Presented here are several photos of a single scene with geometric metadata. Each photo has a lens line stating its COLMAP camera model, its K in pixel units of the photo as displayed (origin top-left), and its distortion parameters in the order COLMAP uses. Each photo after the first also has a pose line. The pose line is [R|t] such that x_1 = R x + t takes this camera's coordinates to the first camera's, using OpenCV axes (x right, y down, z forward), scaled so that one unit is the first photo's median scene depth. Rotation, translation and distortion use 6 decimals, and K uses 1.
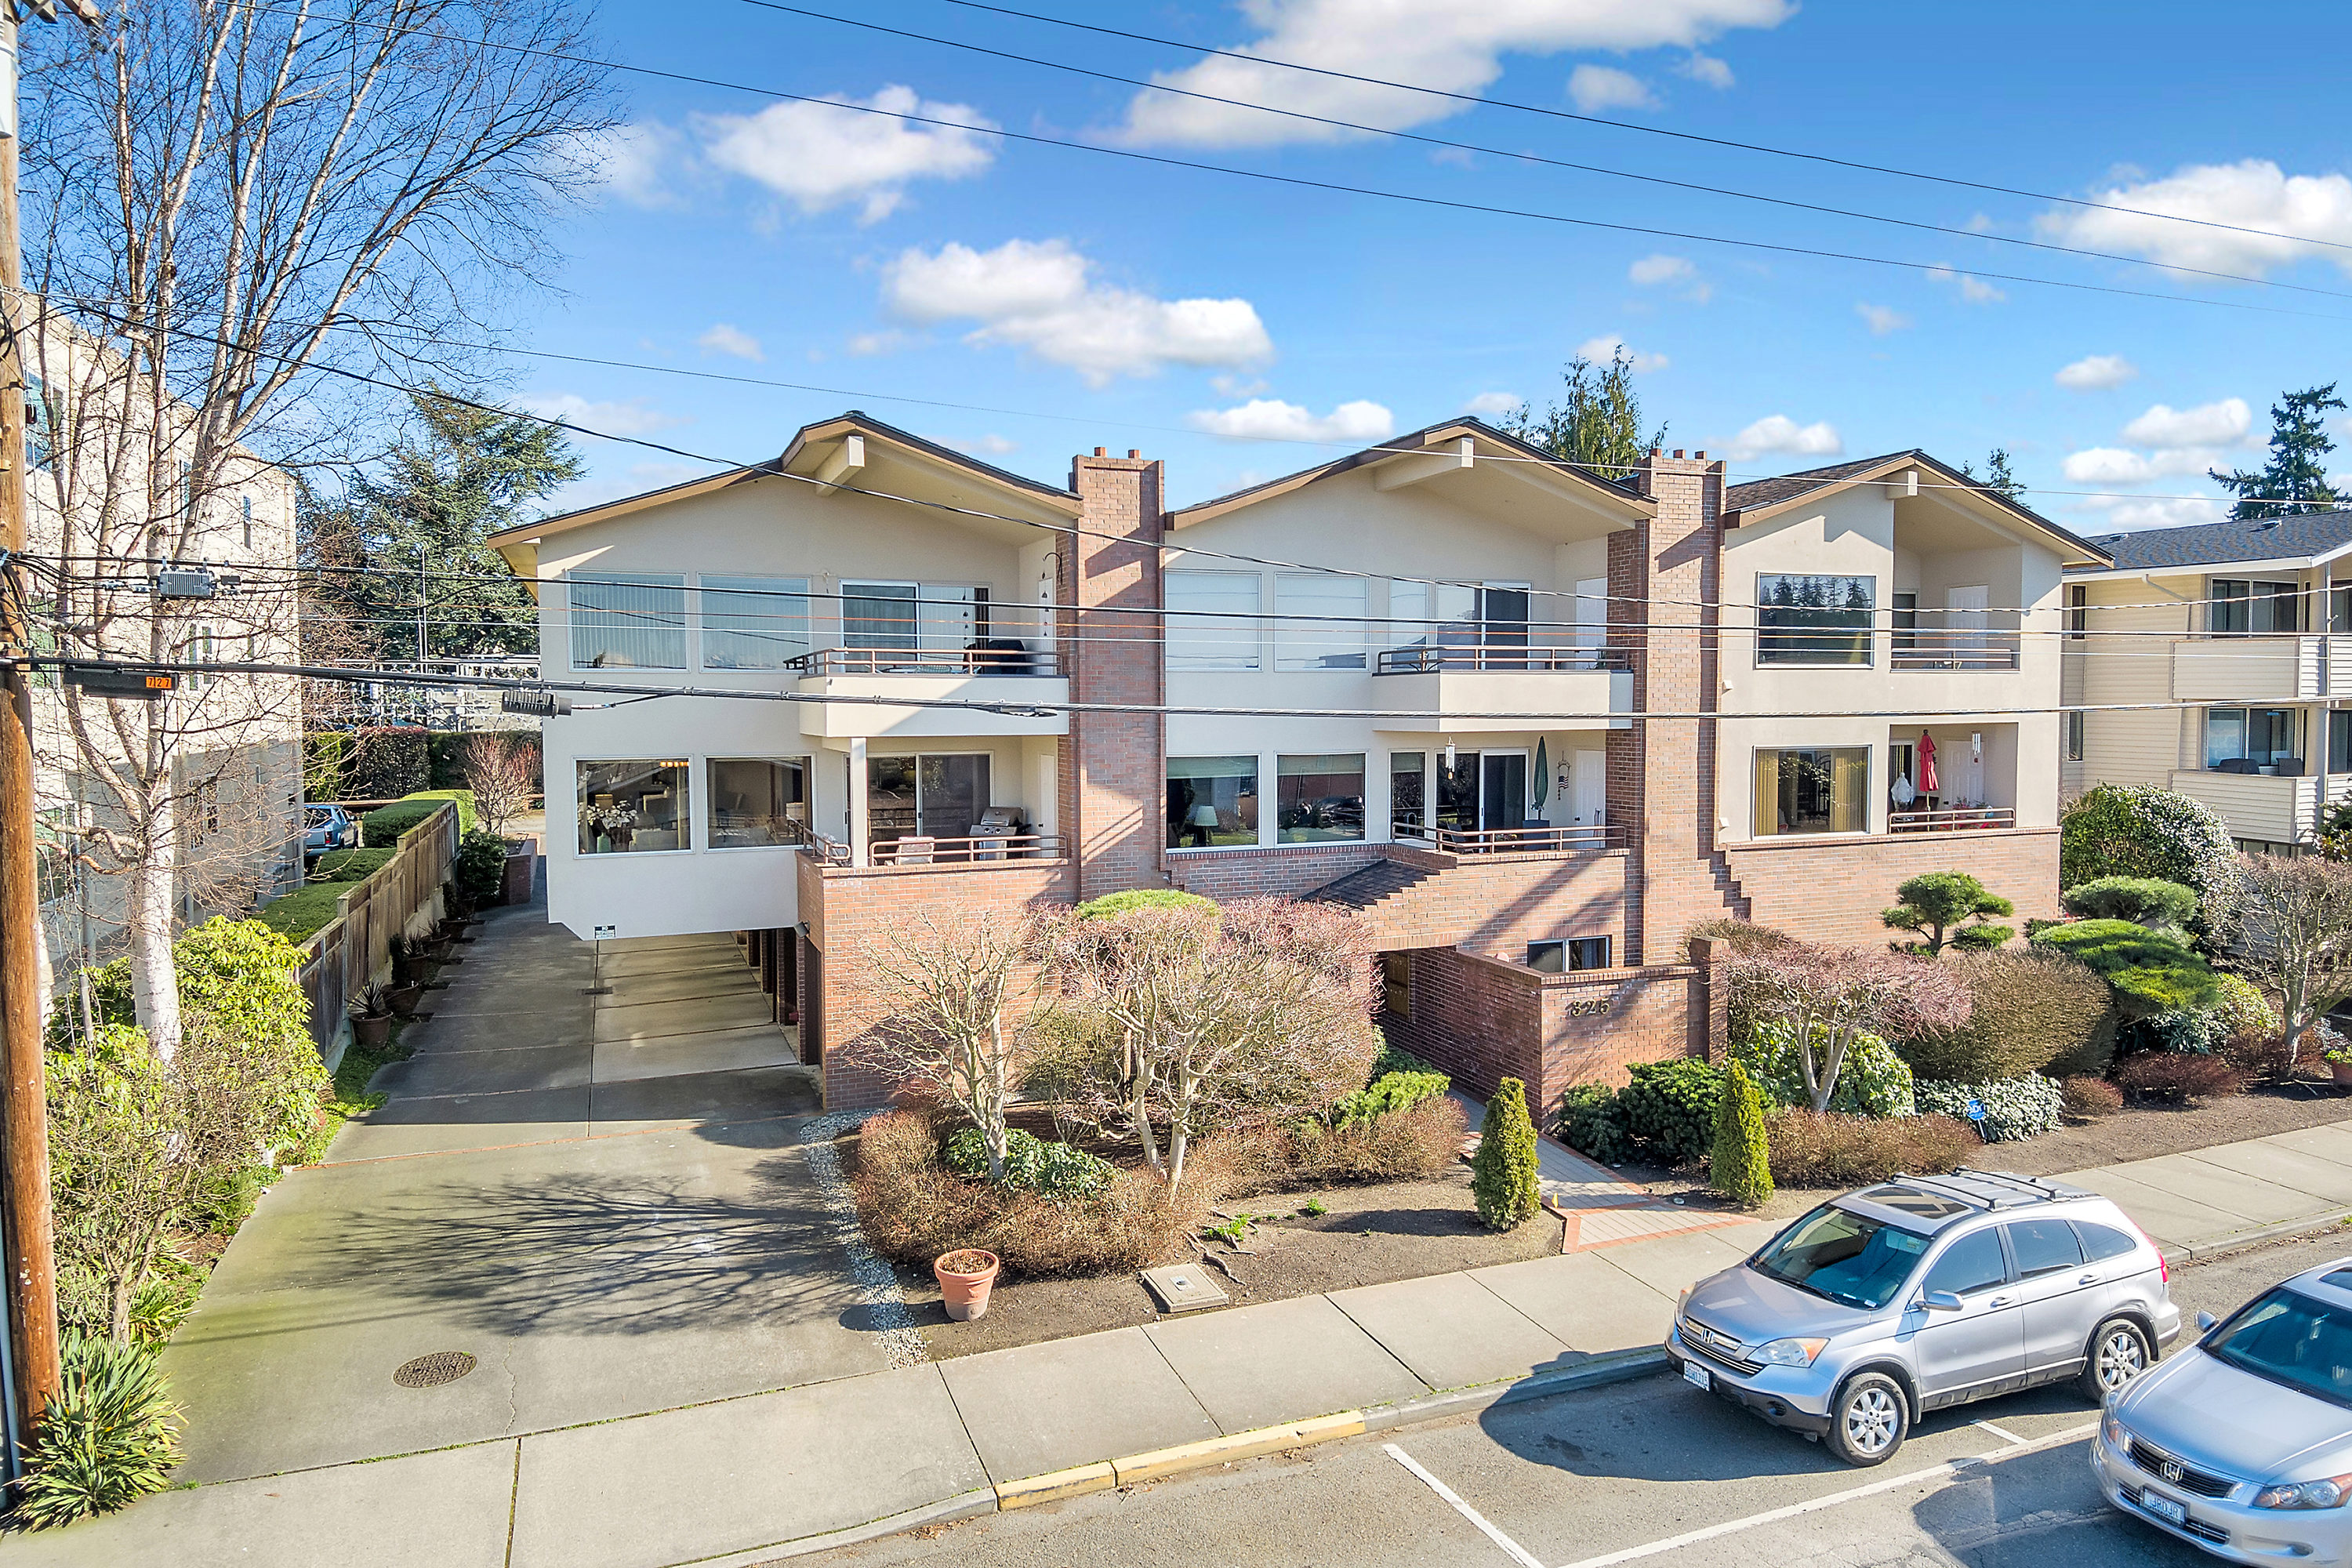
lens RADIAL K [[1425.0, 0, 1176.0], [0, 1425.0, 784.0], [0, 0, 1]] dist [0.001327, -0.000712]
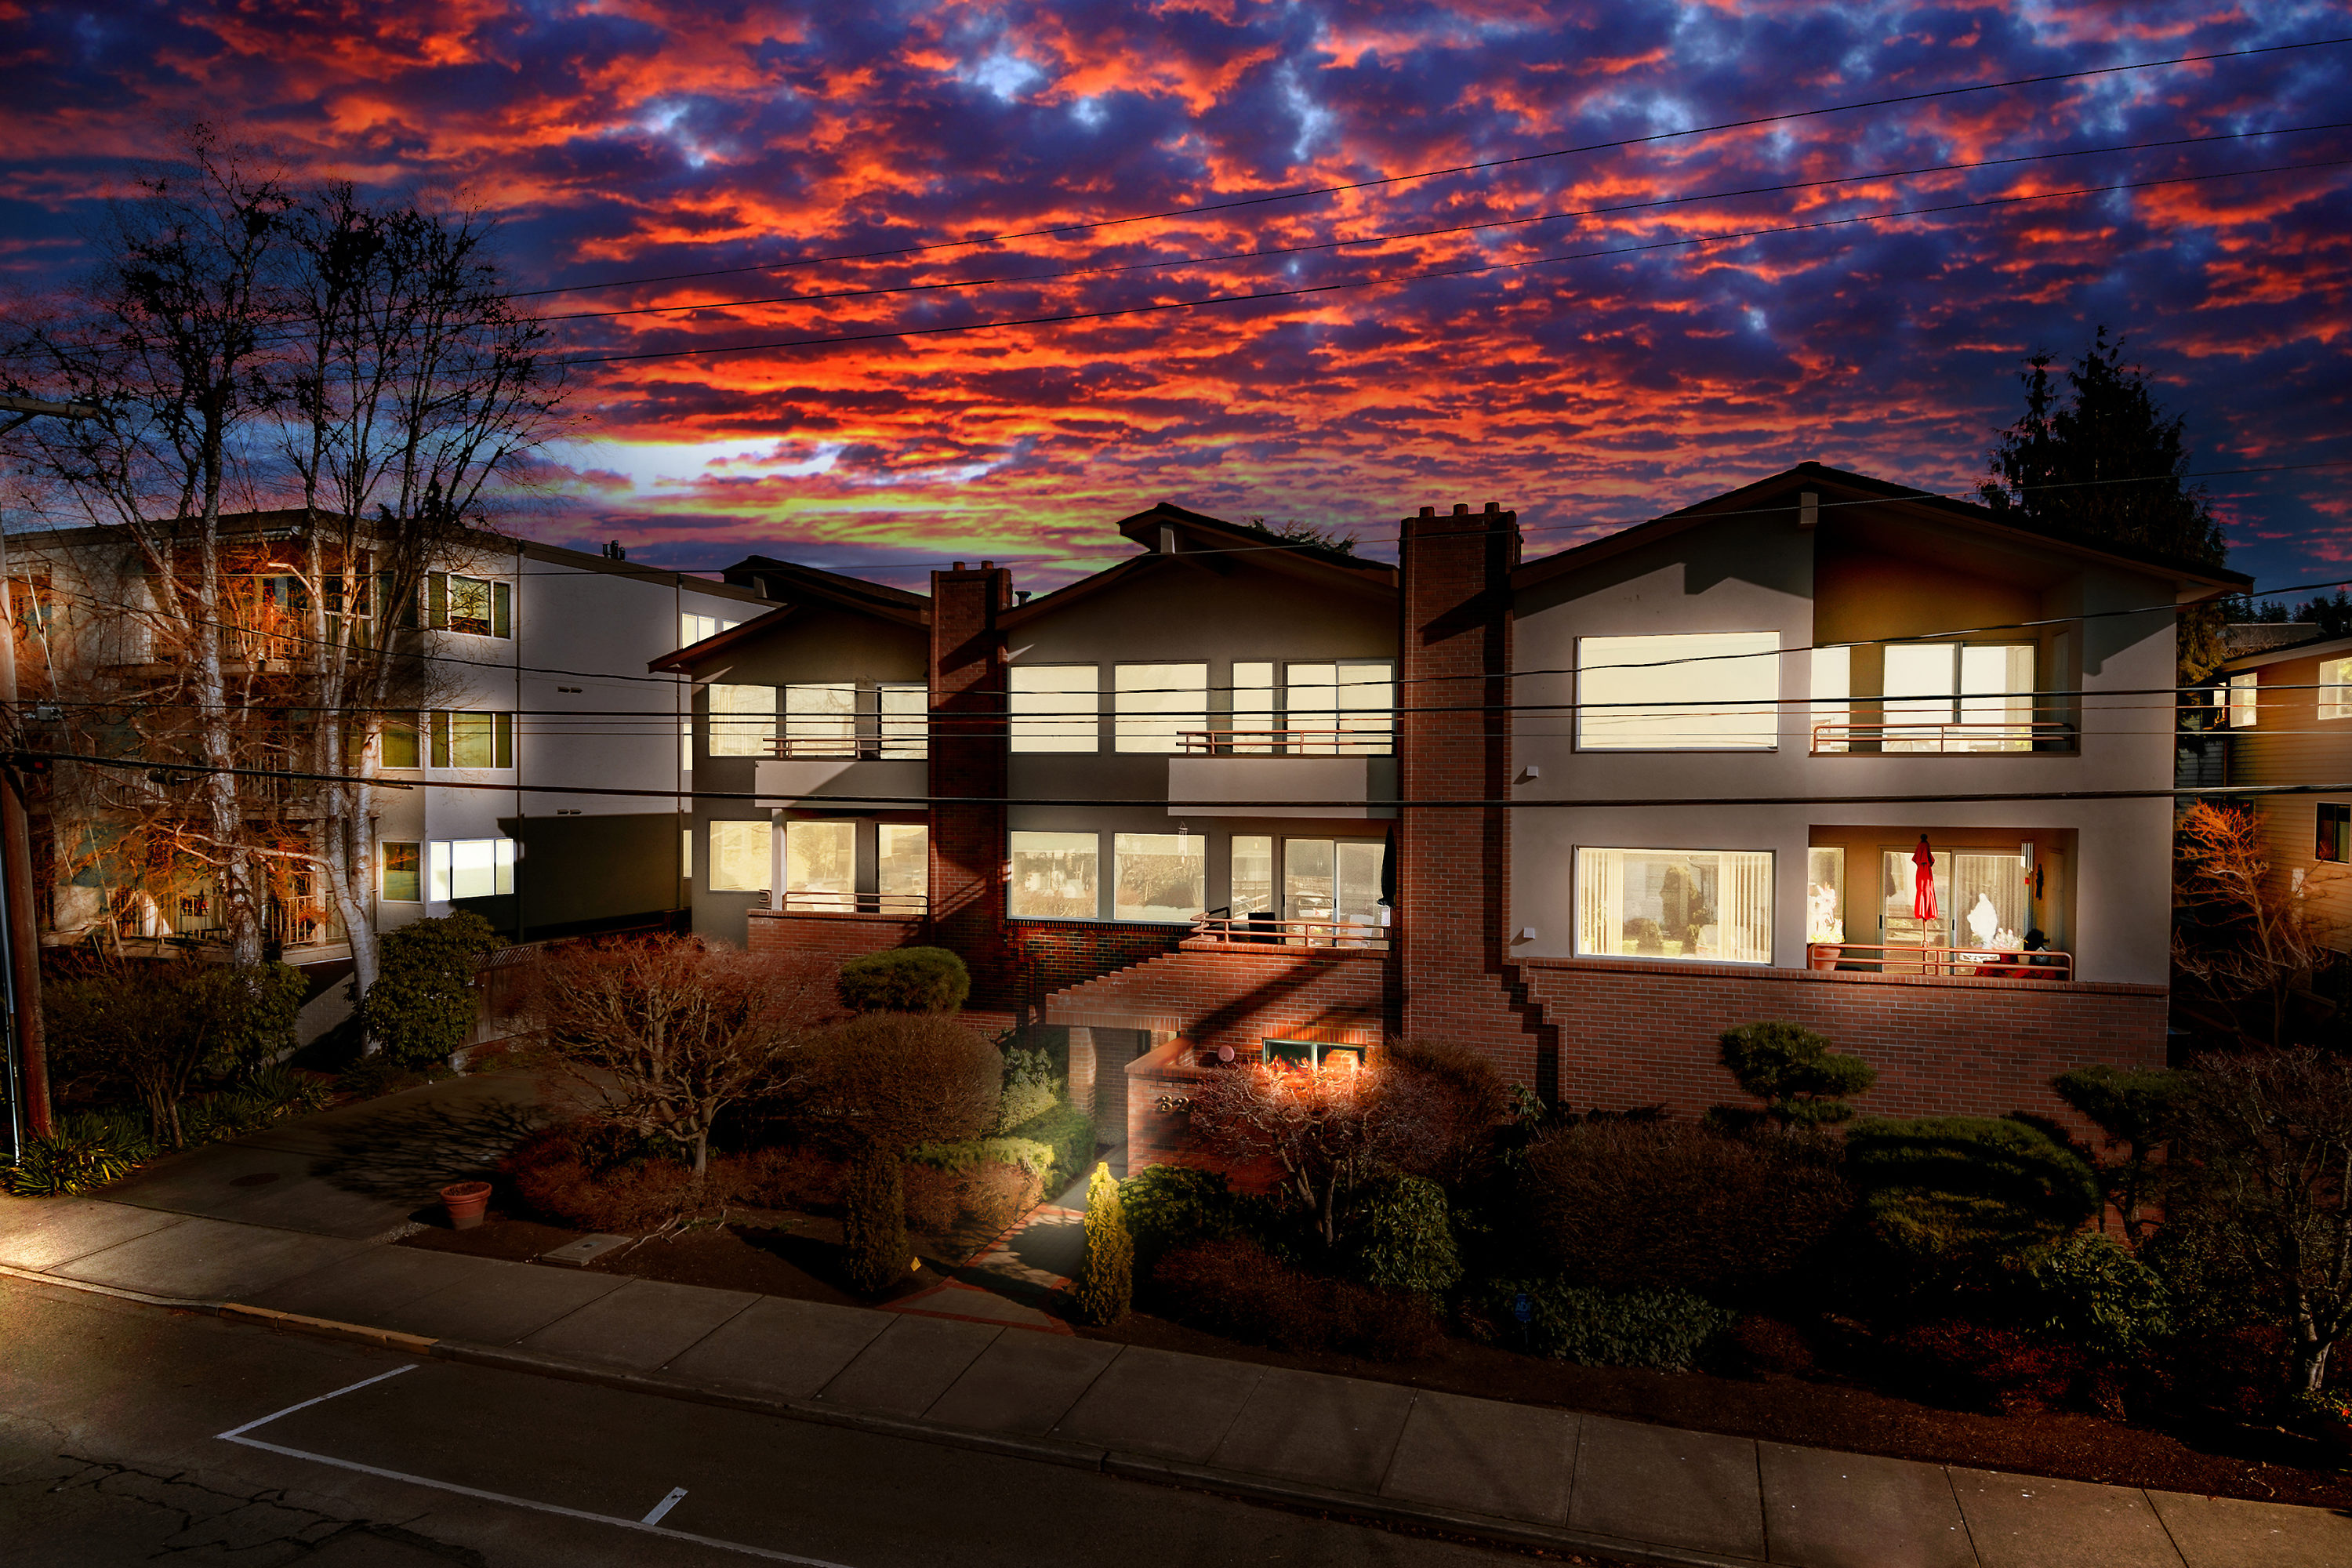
lens RADIAL K [[1425.0, 0, 1176.0], [0, 1425.0, 784.0], [0, 0, 1]] dist [0.001327, -0.000712]
pose [[0.771888, 0.013425, -0.635617, 0.773611], [-0.044065, 0.998502, -0.032422, -0.025523], [0.634230, 0.053034, 0.771323, 0.214280]]
